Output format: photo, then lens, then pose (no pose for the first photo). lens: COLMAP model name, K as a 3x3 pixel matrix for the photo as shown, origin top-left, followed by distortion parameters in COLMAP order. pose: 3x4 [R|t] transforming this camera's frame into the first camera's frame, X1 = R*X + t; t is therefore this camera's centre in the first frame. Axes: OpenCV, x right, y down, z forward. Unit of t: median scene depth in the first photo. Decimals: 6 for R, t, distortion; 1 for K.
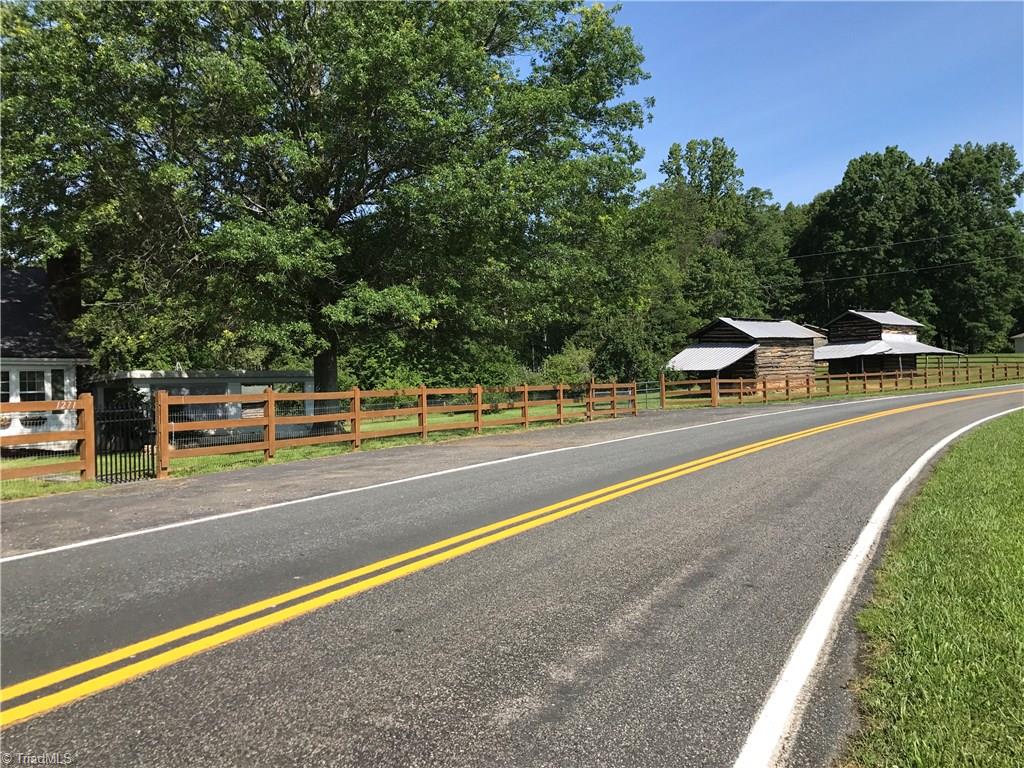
lens RADIAL K [[838.7, 0, 511.3], [0, 838.7, 384.5], [0, 0, 1]] dist [-0.004036, -0.005576]
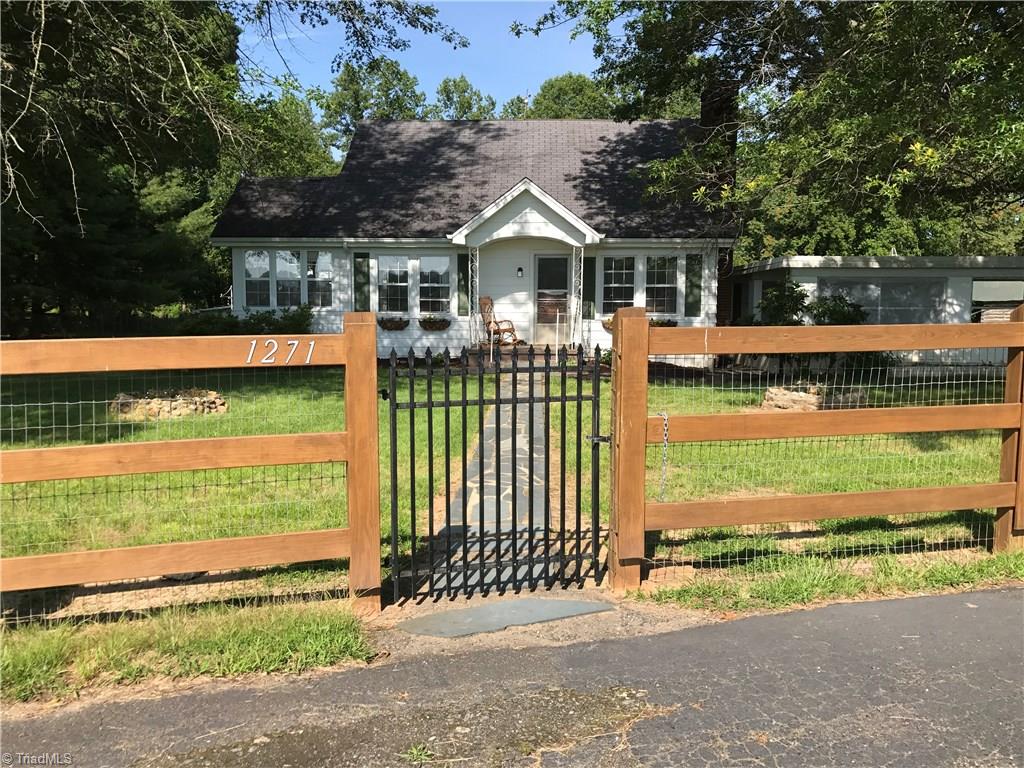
lens RADIAL K [[838.7, 0, 510.7], [0, 838.7, 384.8], [0, 0, 1]] dist [-0.004036, -0.005576]
pose [[0.676590, 0.109048, -0.728240, -0.115381], [-0.013886, 0.990687, 0.135447, -0.002881], [0.736229, -0.081530, 0.671804, 0.395195]]
